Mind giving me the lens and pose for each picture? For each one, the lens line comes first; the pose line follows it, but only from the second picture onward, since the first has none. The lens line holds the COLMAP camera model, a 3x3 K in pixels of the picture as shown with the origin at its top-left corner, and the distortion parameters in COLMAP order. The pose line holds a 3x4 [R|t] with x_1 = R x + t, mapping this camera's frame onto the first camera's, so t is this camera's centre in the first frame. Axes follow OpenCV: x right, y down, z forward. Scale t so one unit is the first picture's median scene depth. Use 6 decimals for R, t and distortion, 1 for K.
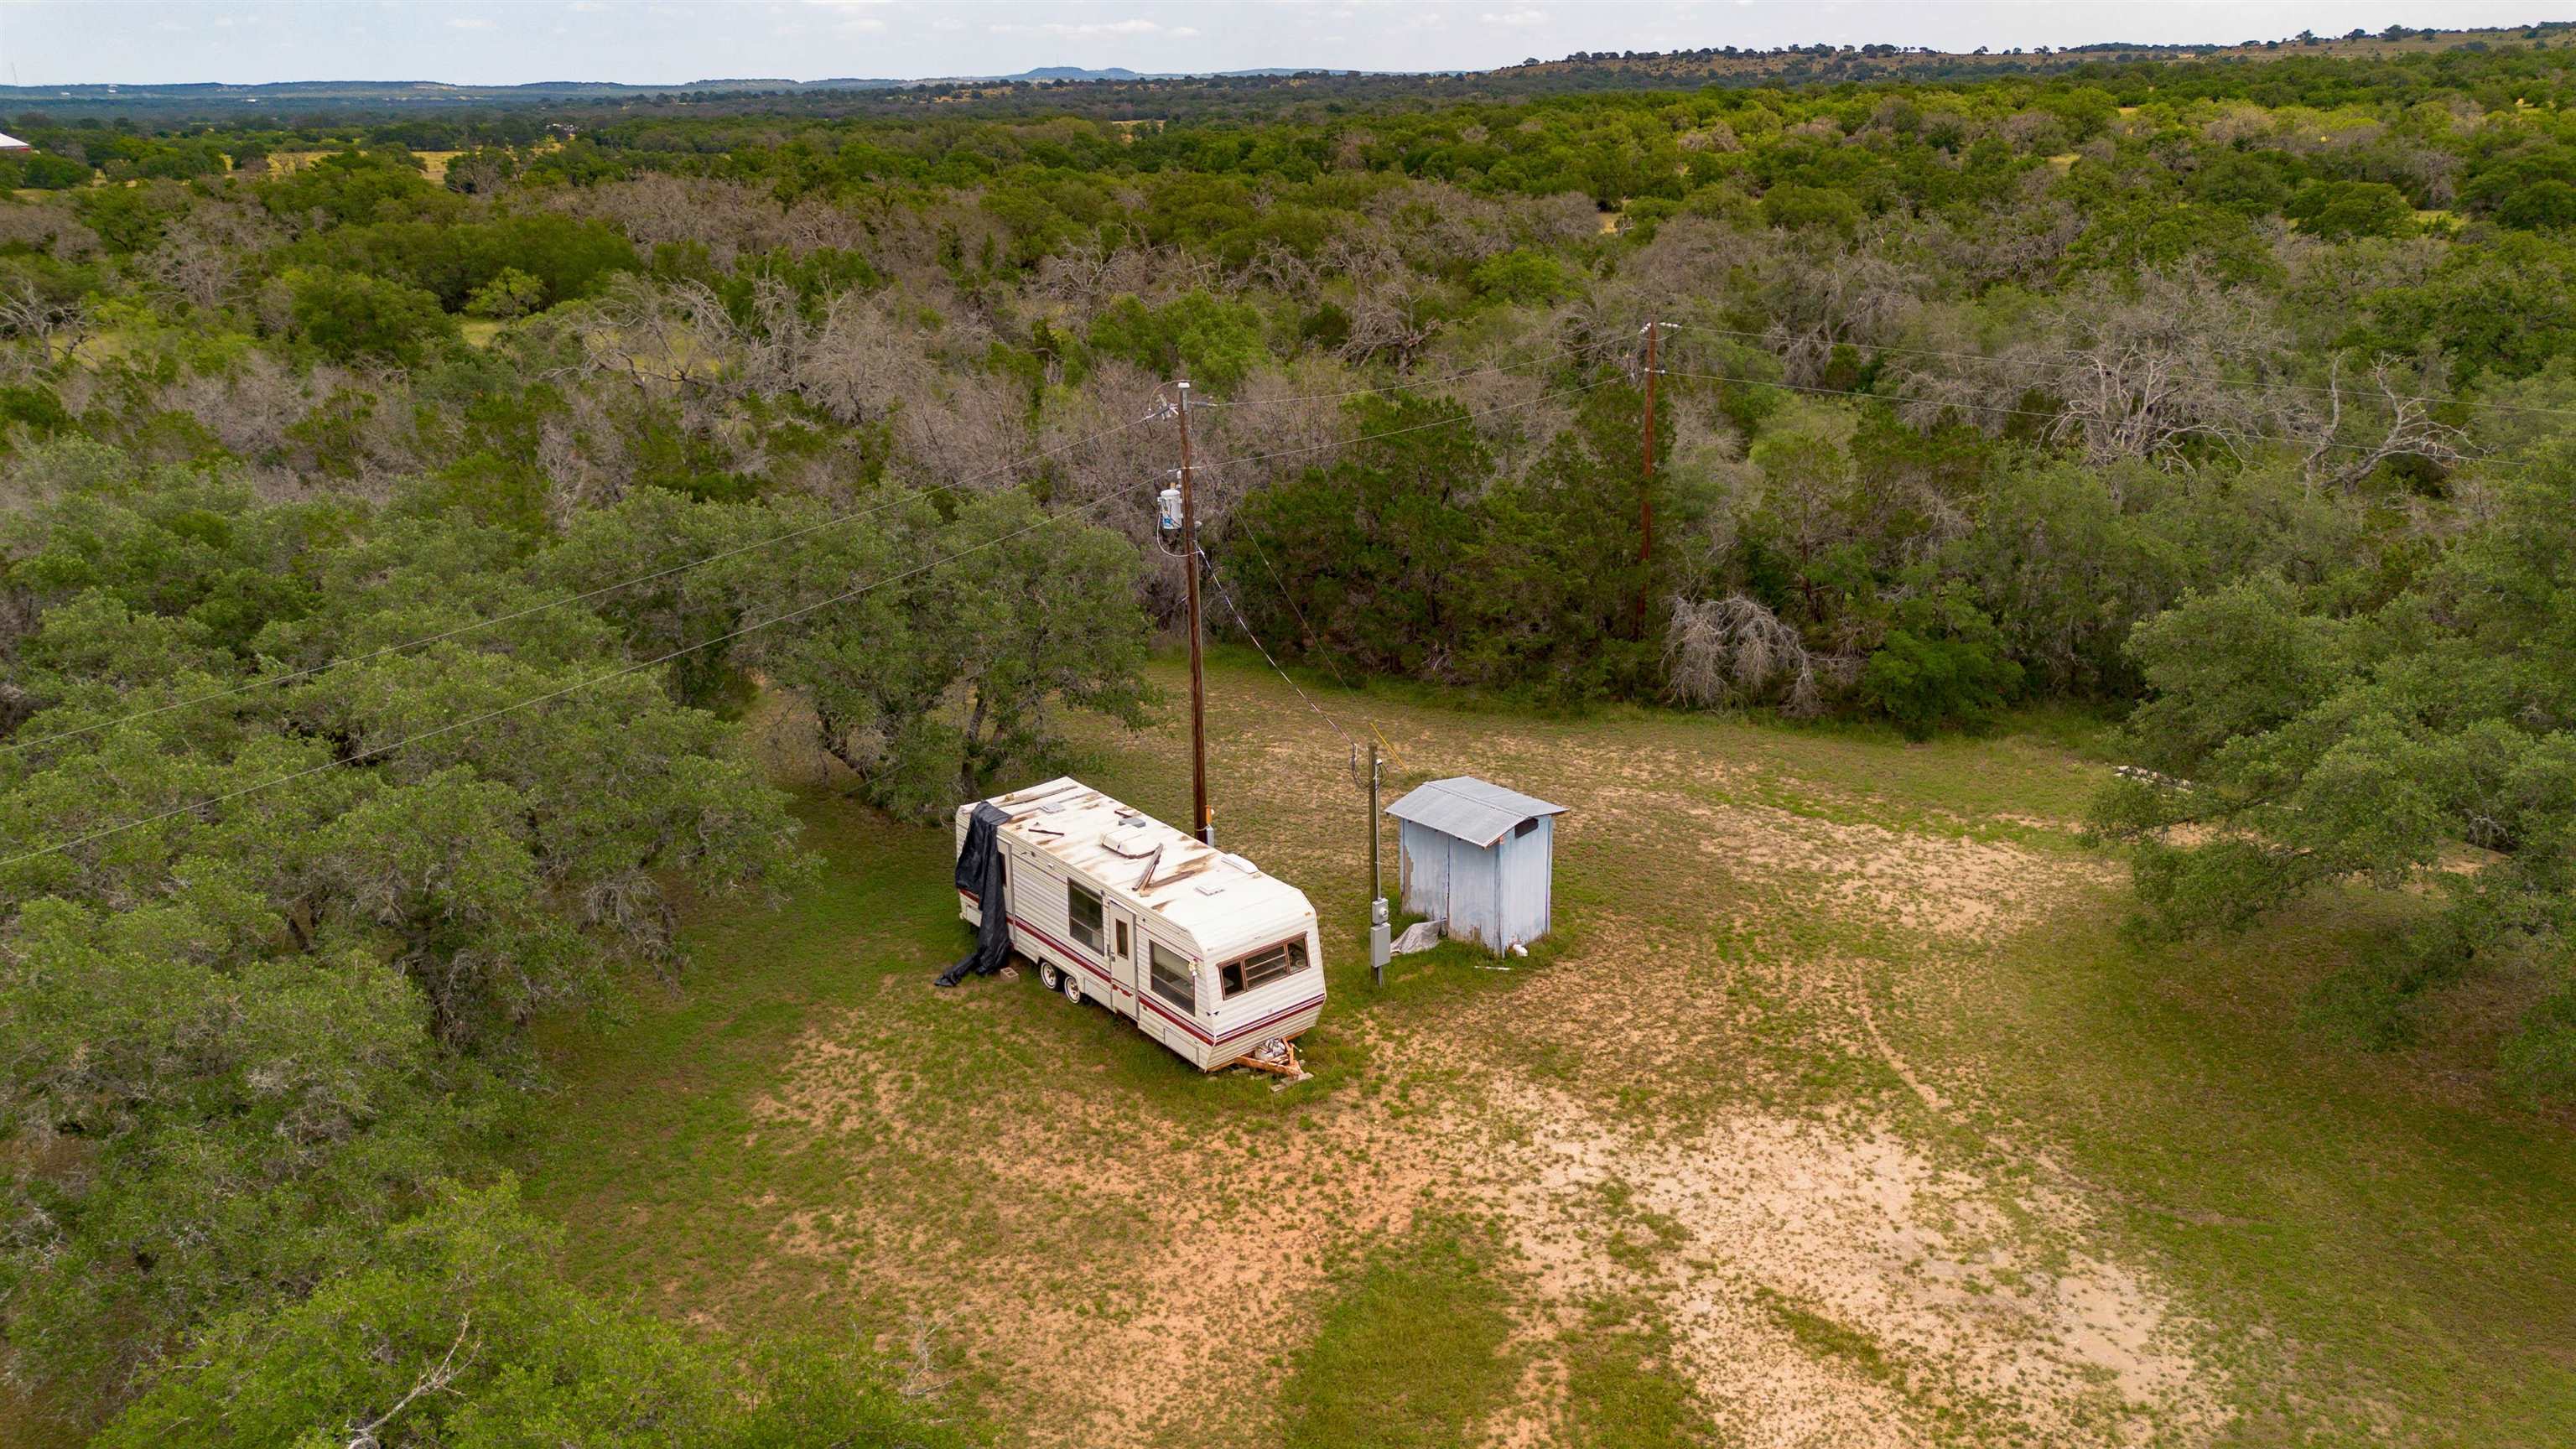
lens RADIAL K [[1825.8, 0, 1288.3], [0, 1825.8, 700.9], [0, 0, 1]] dist [0.063556, -0.062252]
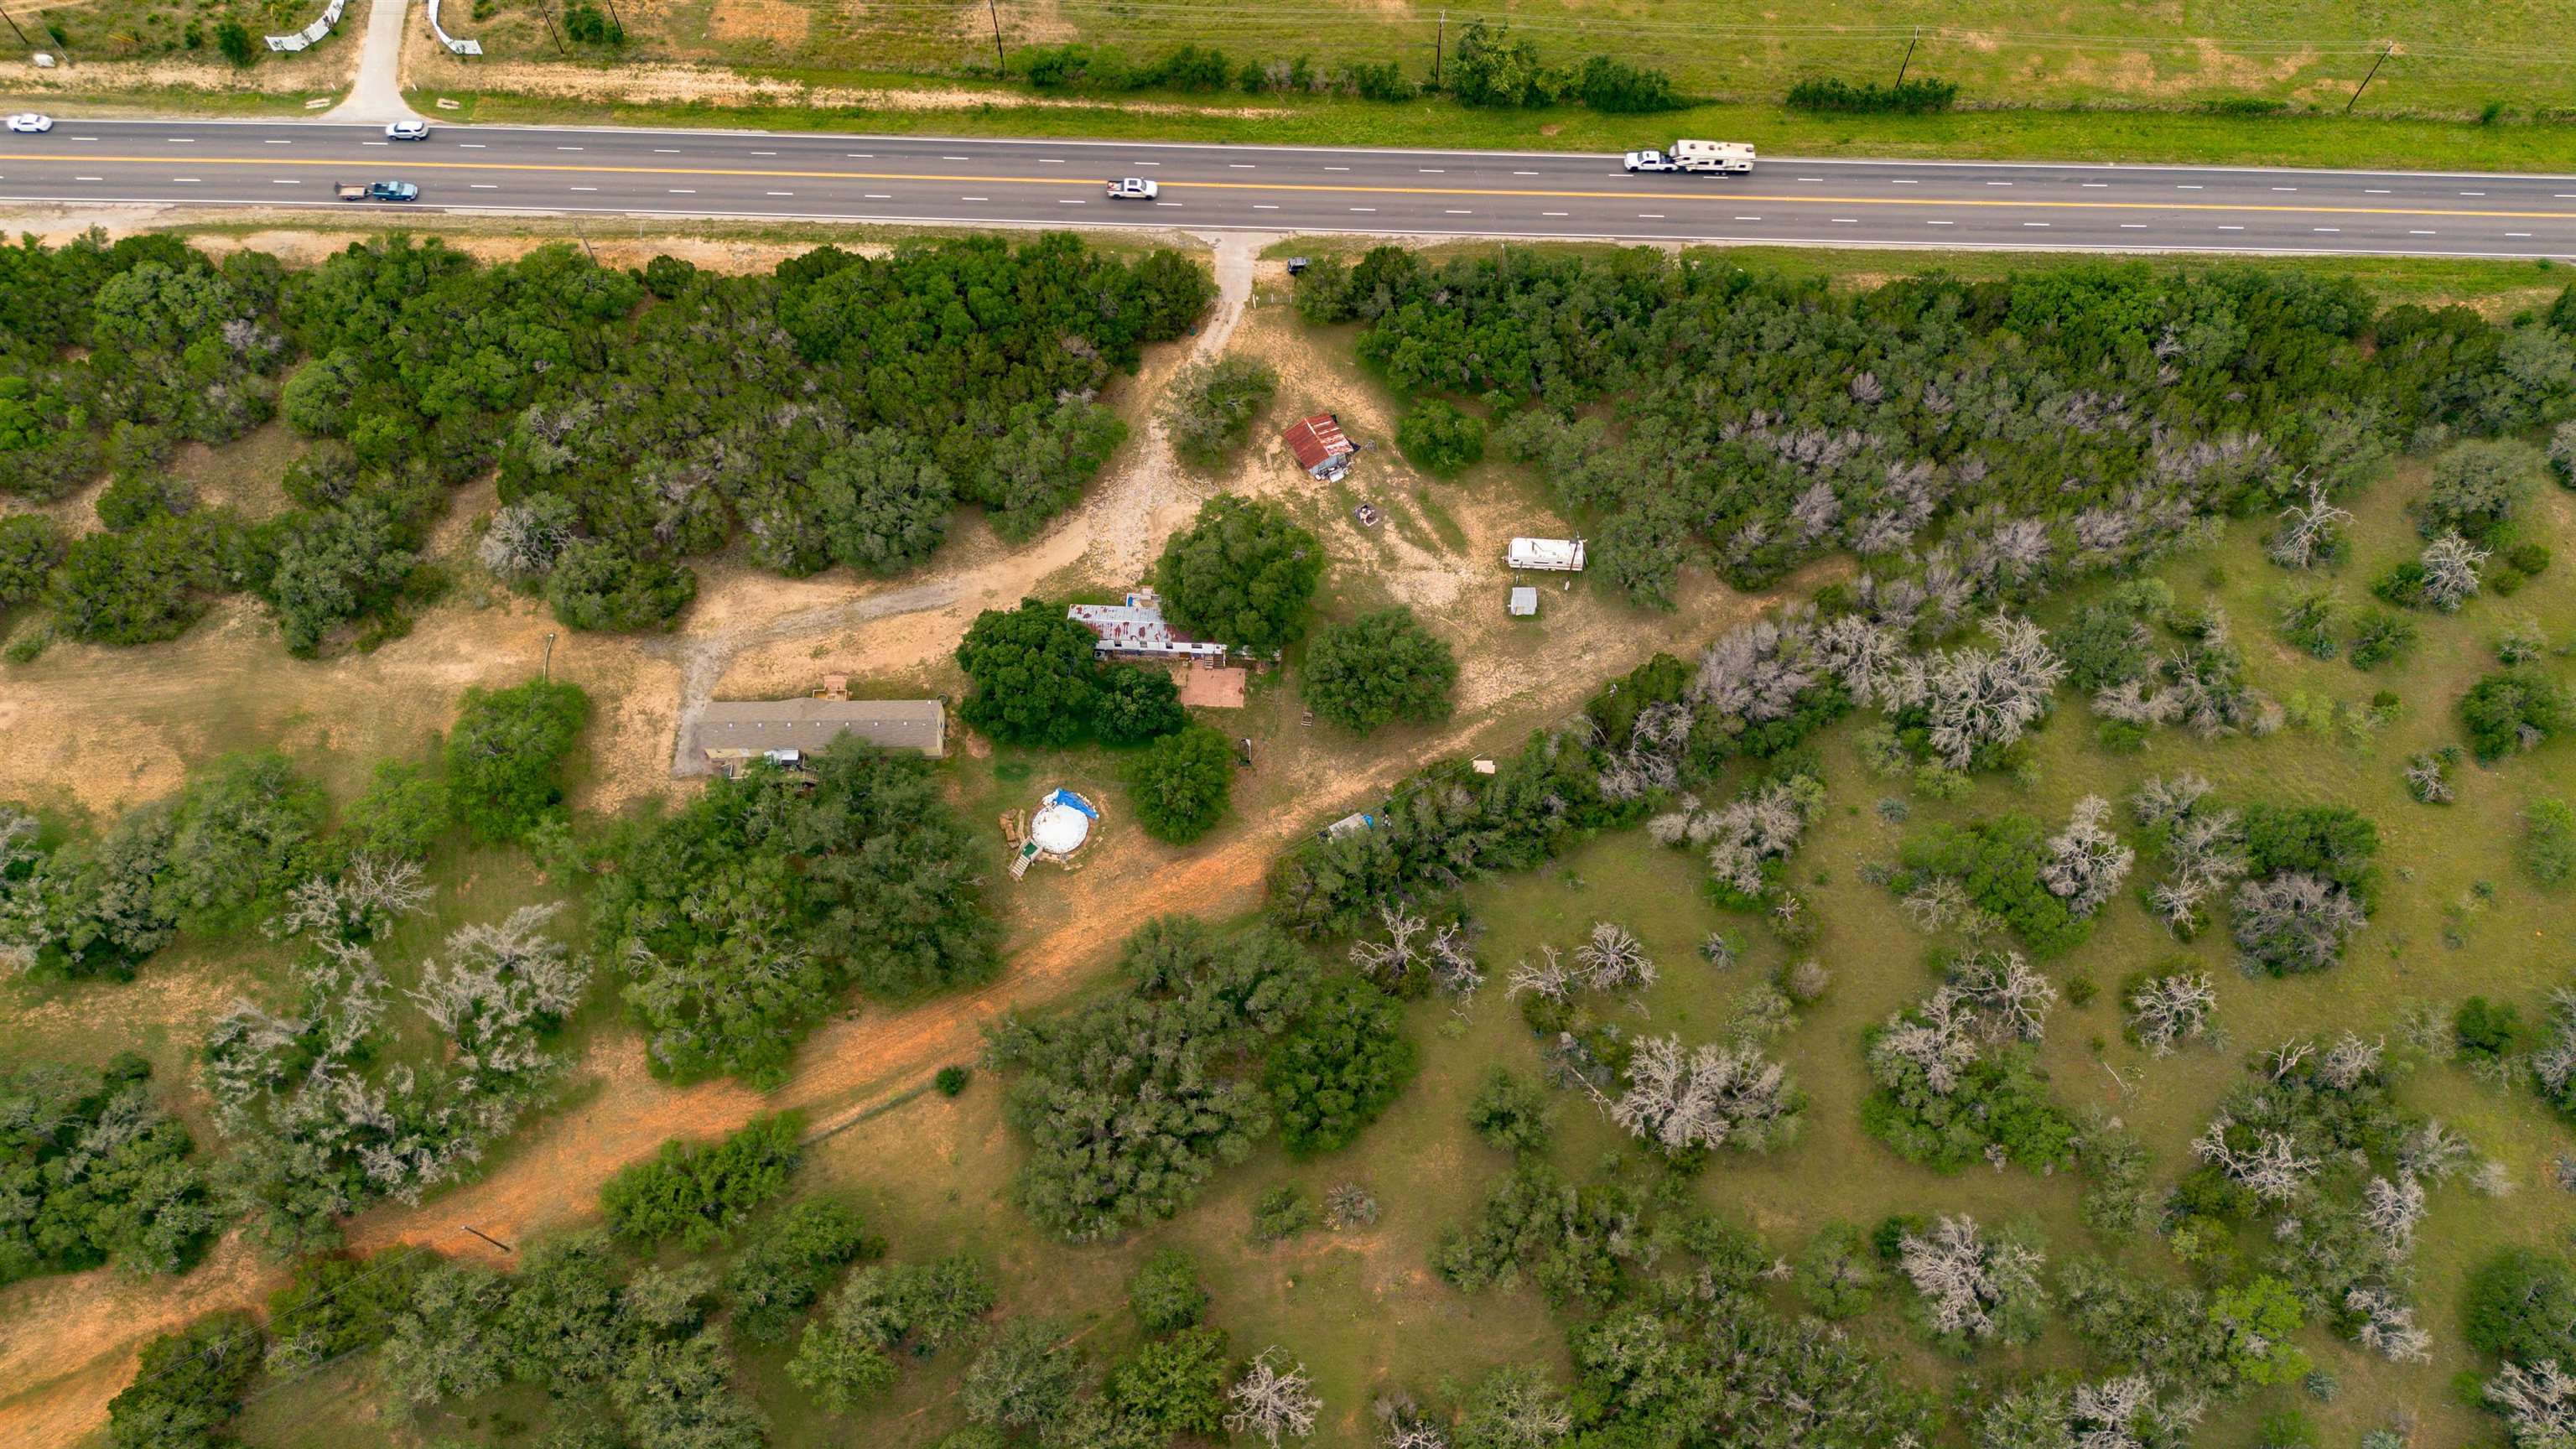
lens RADIAL K [[1825.8, 0, 1276.8], [0, 1825.8, 698.5], [0, 0, 1]] dist [0.063556, -0.062252]
pose [[-0.689551, 0.646225, -0.326976, 2.210899], [-0.217509, 0.245850, 0.944589, -4.155946], [0.690804, 0.722462, -0.028966, 0.686811]]
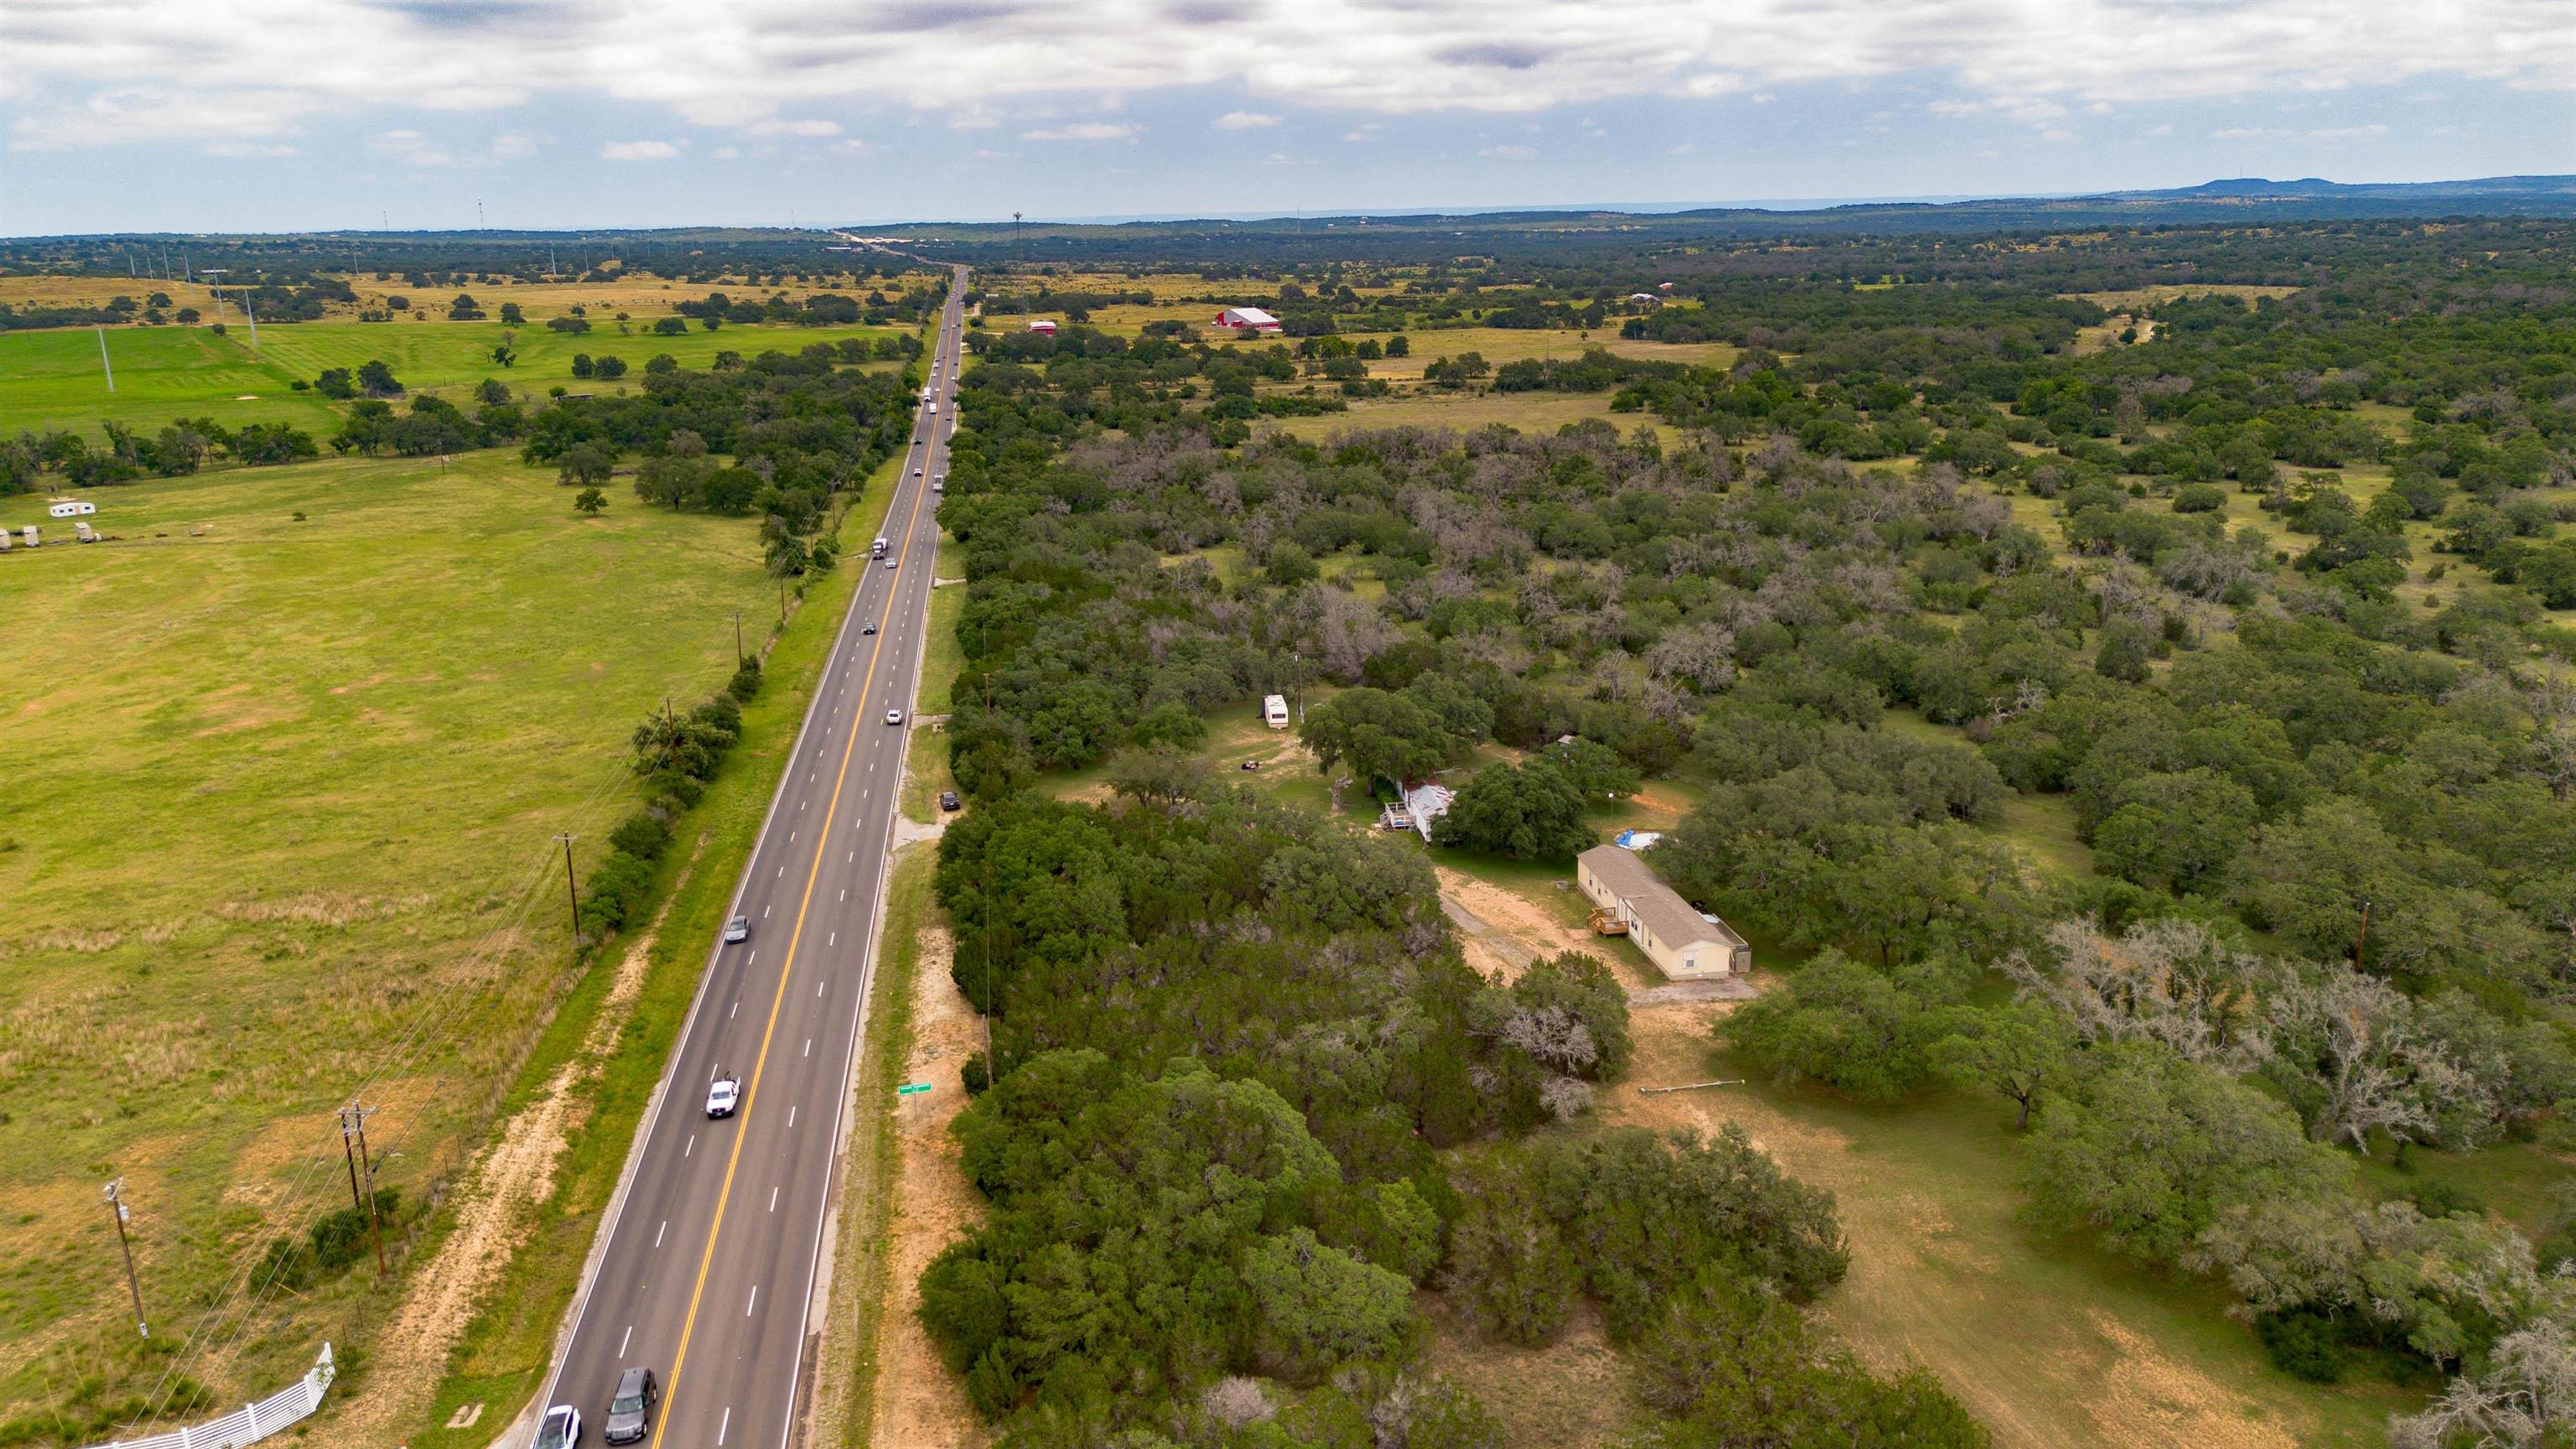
lens RADIAL K [[1825.8, 0, 1284.5], [0, 1825.8, 723.2], [0, 0, 1]] dist [0.063556, -0.062252]
pose [[0.832038, 0.145275, -0.535358, 2.955734], [-0.168265, 0.985724, 0.005974, 0.085764], [0.528583, 0.085111, 0.844604, -3.952172]]
